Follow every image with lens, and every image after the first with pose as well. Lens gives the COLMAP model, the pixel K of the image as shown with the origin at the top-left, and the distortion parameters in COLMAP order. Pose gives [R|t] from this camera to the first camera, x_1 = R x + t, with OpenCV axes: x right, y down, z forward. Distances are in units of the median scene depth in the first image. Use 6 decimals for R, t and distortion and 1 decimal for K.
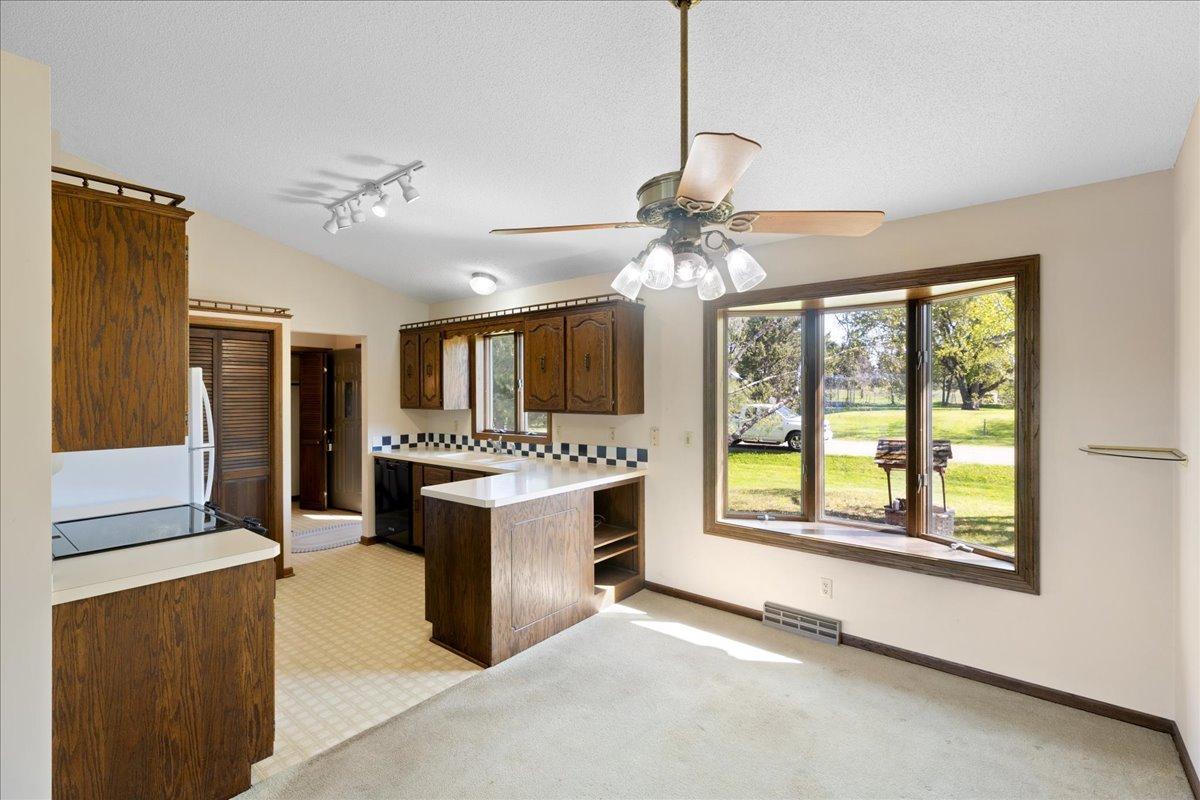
lens RADIAL K [[541.0, 0, 600.0], [0, 541.0, 400.0], [0, 0, 1]] dist [0.001256, -0.000010]
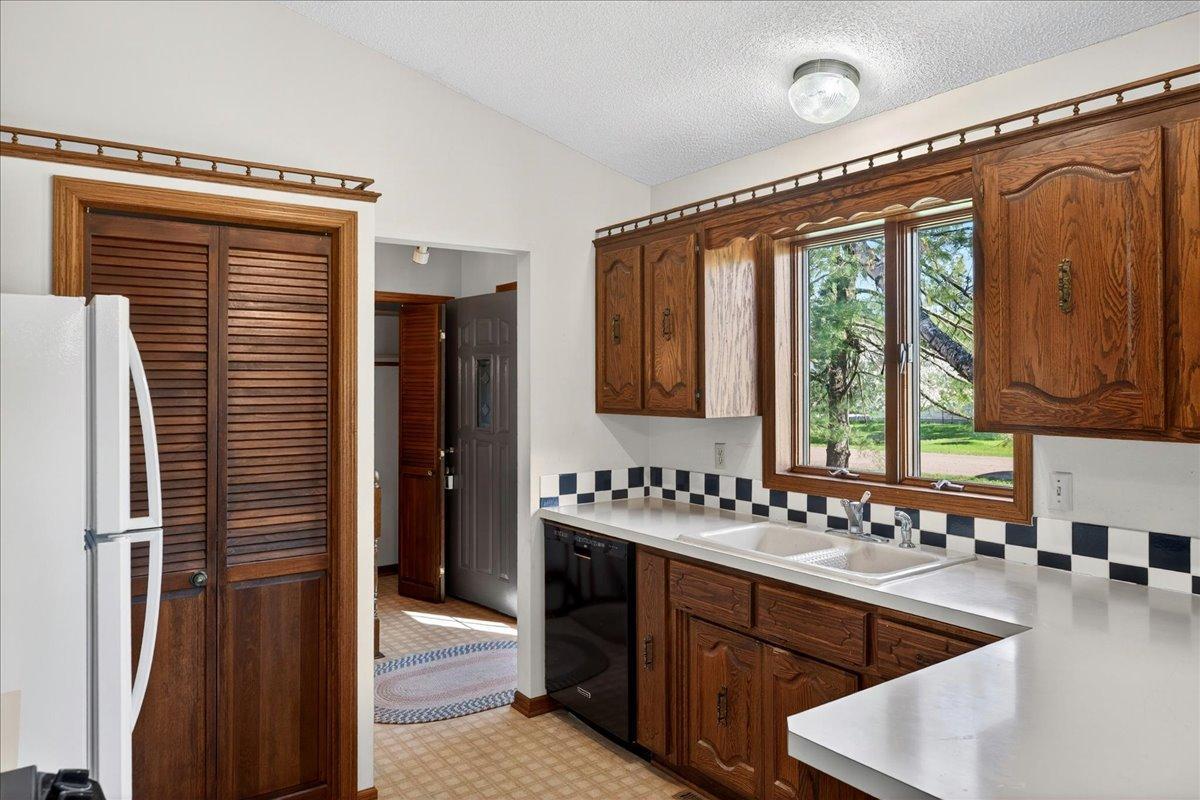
lens RADIAL K [[812.5, 0, 589.8], [0, 812.5, 398.3], [0, 0, 1]] dist [0.001033, 0.002044]
pose [[0.960155, 0.006876, -0.279383, -0.192330], [-0.005760, 0.999972, 0.004816, 0.000156], [0.279408, -0.003015, 0.960168, 0.361944]]
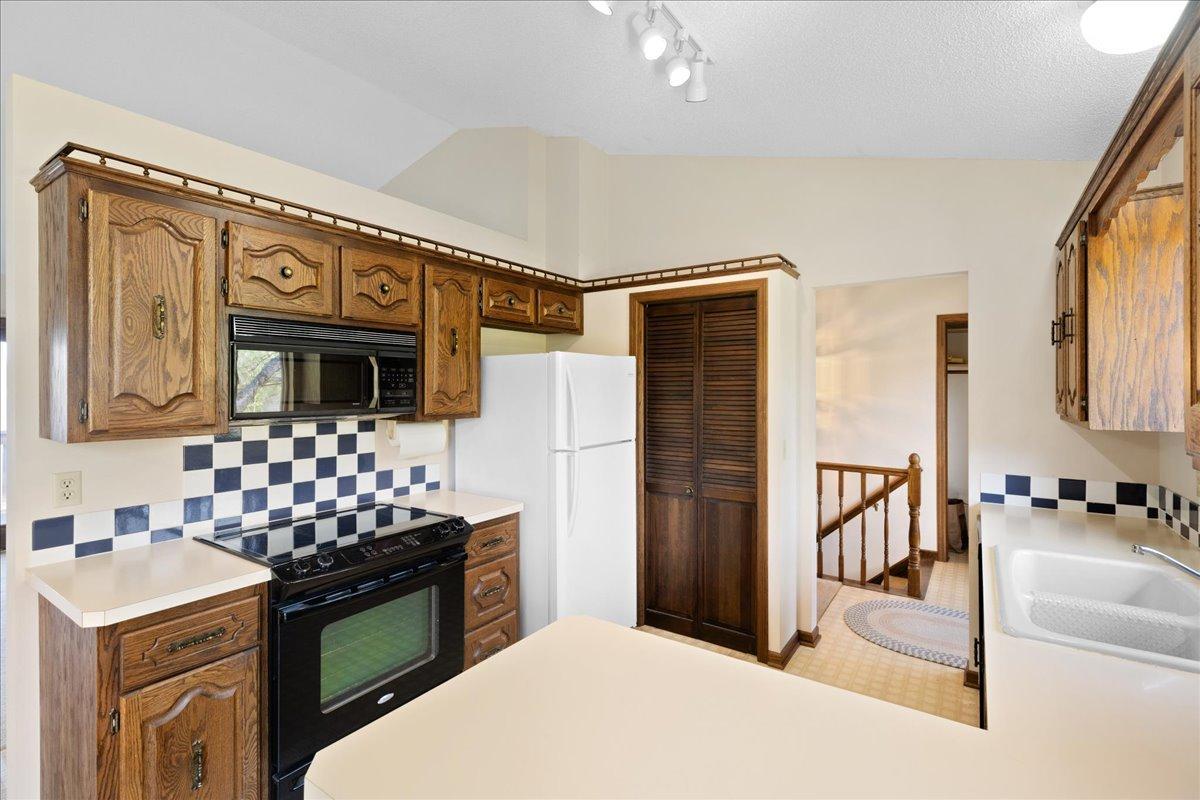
lens RADIAL K [[541.0, 0, 600.0], [0, 541.0, 400.0], [0, 0, 1]] dist [0.001256, -0.000010]
pose [[0.073200, 0.028216, -0.996918, 0.049454], [-0.017231, 0.999486, 0.027024, -0.005887], [0.997168, 0.015200, 0.073649, 0.618846]]
